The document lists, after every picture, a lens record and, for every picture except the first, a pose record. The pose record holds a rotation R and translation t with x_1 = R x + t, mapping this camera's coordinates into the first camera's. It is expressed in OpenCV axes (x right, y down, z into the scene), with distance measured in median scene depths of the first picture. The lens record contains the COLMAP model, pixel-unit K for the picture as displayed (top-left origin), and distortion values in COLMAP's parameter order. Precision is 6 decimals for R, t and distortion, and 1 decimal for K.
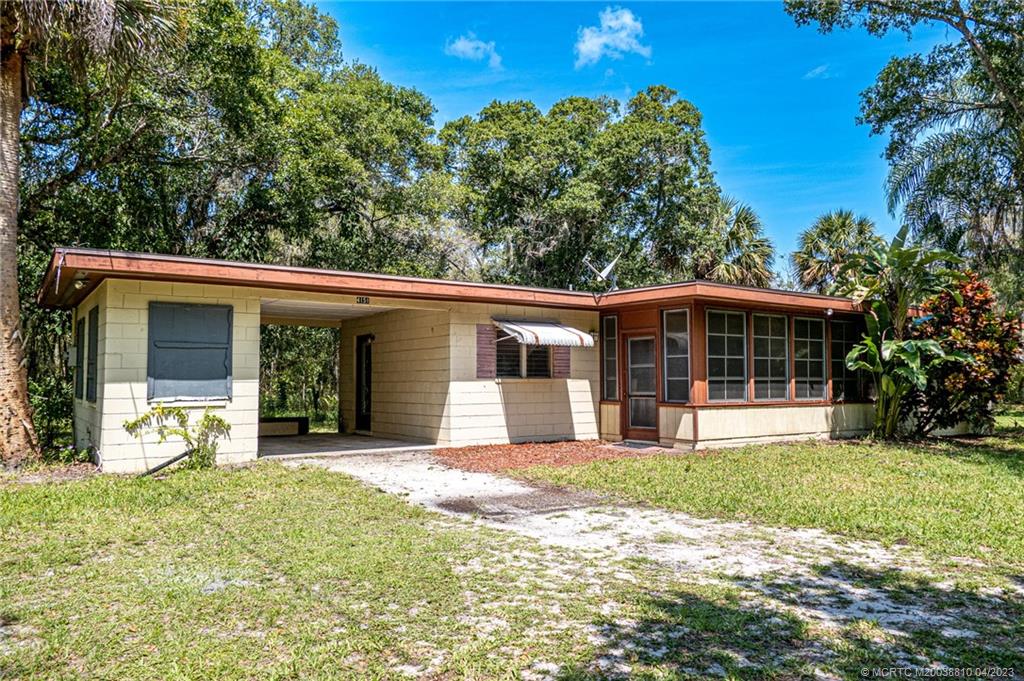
lens RADIAL K [[730.3, 0, 512.9], [0, 730.3, 349.6], [0, 0, 1]] dist [-0.003584, 0.000874]
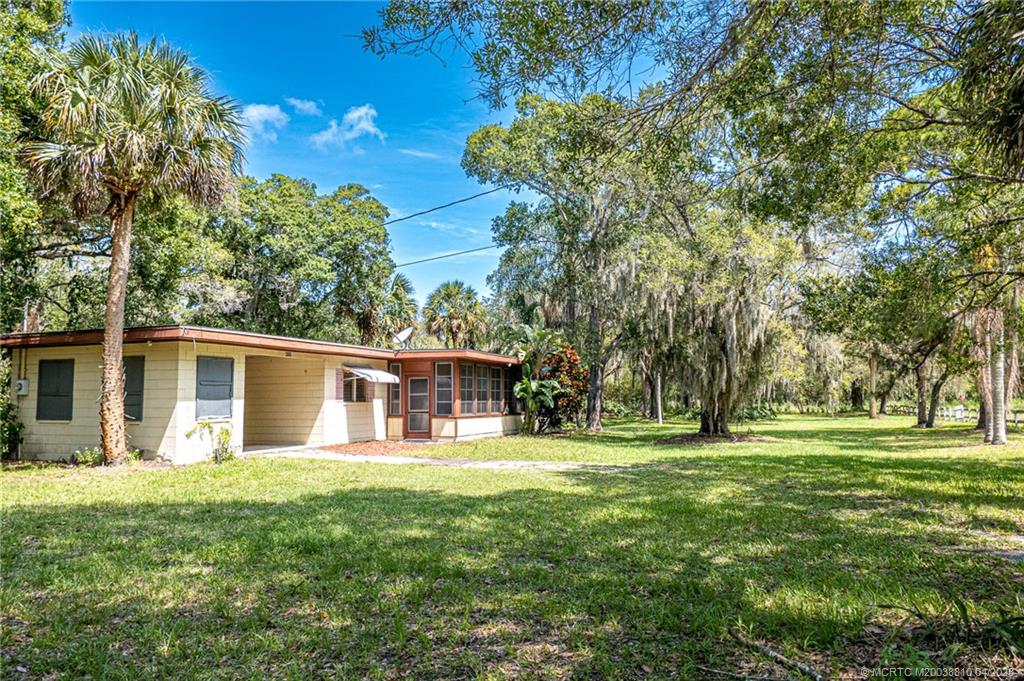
lens RADIAL K [[730.3, 0, 509.9], [0, 730.3, 338.2], [0, 0, 1]] dist [-0.003584, 0.000874]
pose [[0.824772, 0.042122, 0.563895, -0.601480], [-0.016399, 0.998584, -0.050607, -0.025096], [-0.565228, 0.032492, 0.824295, -0.505912]]
